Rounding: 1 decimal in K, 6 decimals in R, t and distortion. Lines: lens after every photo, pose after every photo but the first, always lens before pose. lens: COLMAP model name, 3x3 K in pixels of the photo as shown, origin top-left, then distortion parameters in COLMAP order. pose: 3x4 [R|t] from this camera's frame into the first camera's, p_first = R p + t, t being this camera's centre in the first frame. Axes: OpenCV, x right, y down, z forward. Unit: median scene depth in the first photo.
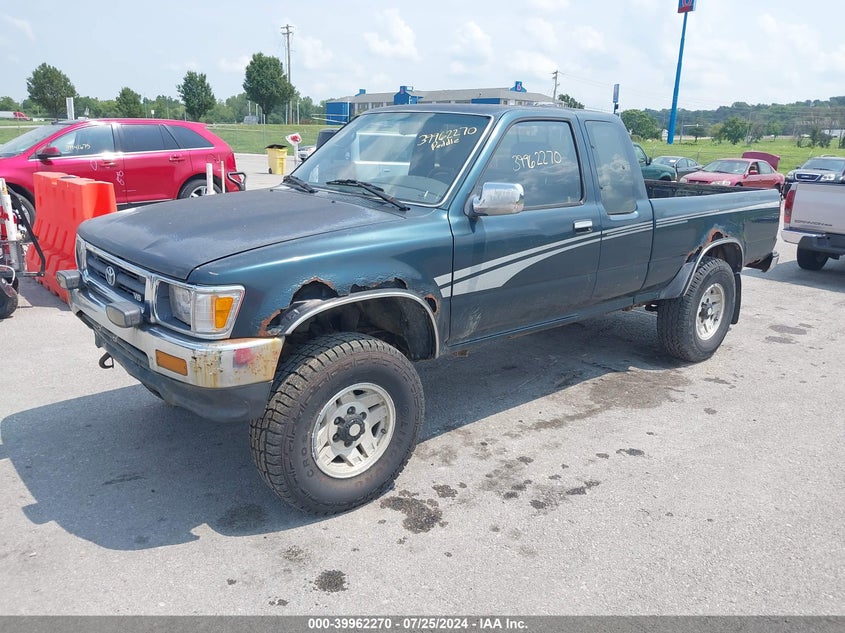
lens RADIAL K [[673.6, 0, 421.4], [0, 673.6, 316.6], [0, 0, 1]] dist [0.013301, -0.033192]
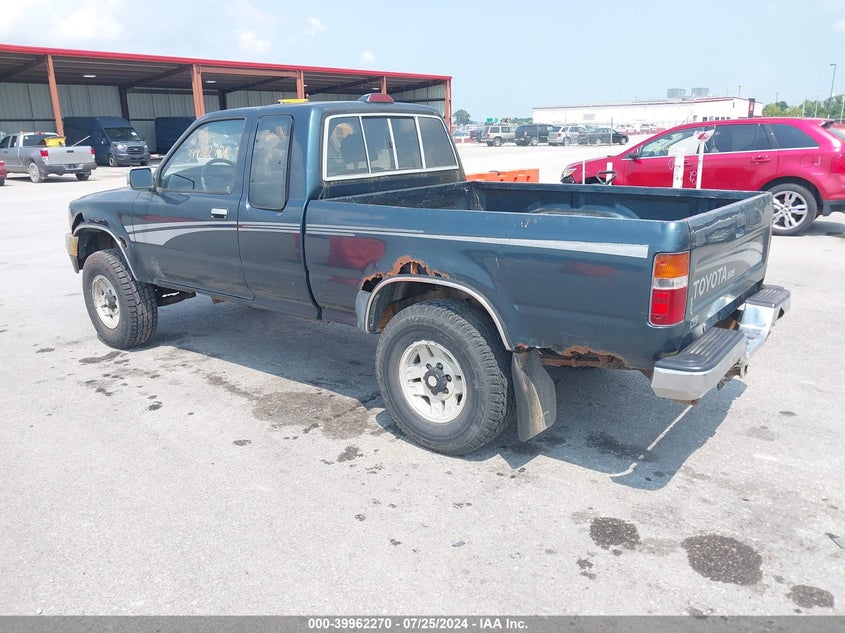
lens RADIAL K [[673.6, 0, 424.8], [0, 673.6, 316.3], [0, 0, 1]] dist [0.013301, -0.033192]
pose [[0.181934, 0.228678, -0.956351, 1.418808], [-0.234799, 0.954551, 0.183580, -0.257948], [0.954866, 0.191151, 0.227359, 1.113855]]
